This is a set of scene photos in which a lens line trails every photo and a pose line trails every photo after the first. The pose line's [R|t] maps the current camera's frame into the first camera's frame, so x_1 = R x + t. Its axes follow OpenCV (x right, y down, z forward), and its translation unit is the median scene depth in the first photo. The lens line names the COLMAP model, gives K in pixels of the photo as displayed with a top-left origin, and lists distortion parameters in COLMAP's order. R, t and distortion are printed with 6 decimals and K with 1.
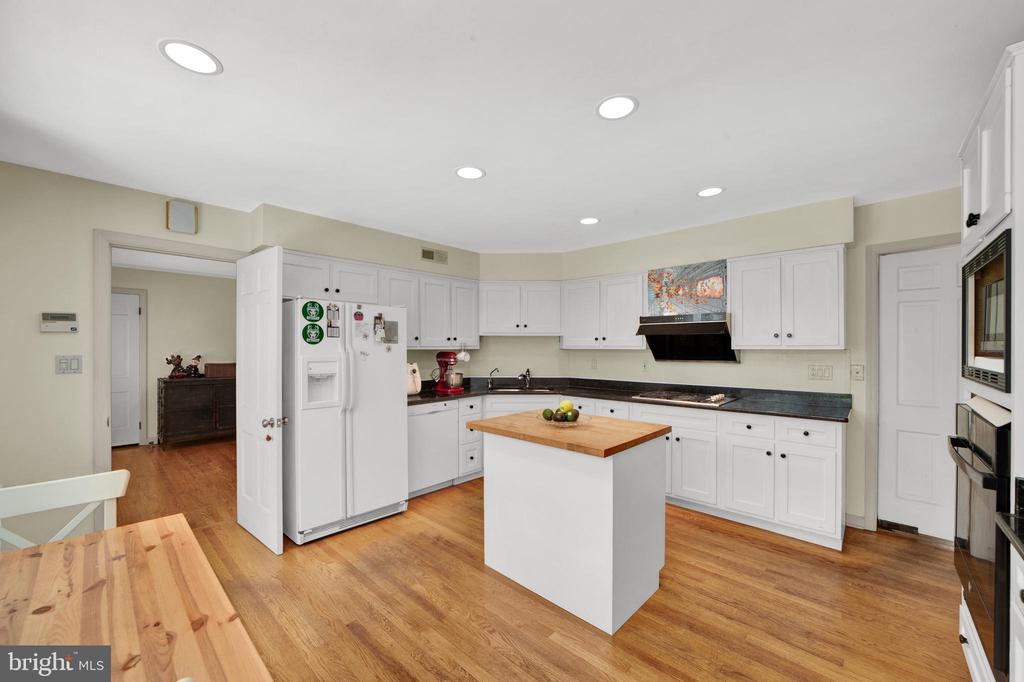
lens RADIAL K [[406.9, 0, 509.8], [0, 406.9, 347.1], [0, 0, 1]] dist [-0.001397, -0.000177]
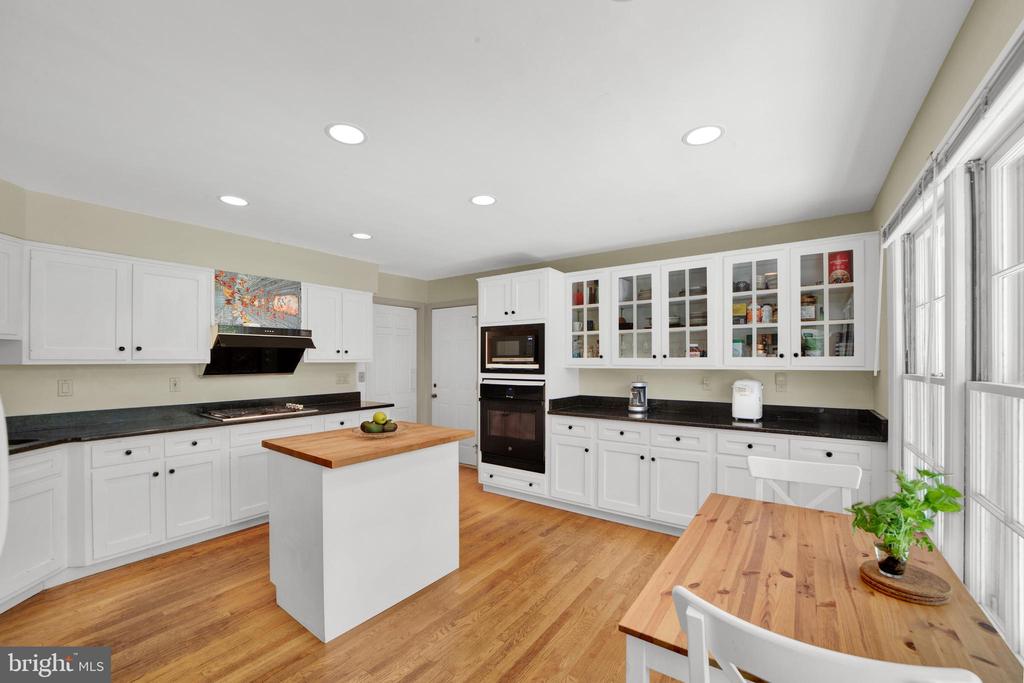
lens RADIAL K [[402.6, 0, 510.7], [0, 402.6, 360.1], [0, 0, 1]] dist [-0.035236, -0.000004]
pose [[-0.139430, 0.000291, 0.990232, -0.626555], [0.001095, 0.999999, -0.000140, 0.000411], [-0.990231, 0.001065, -0.139430, 0.565156]]
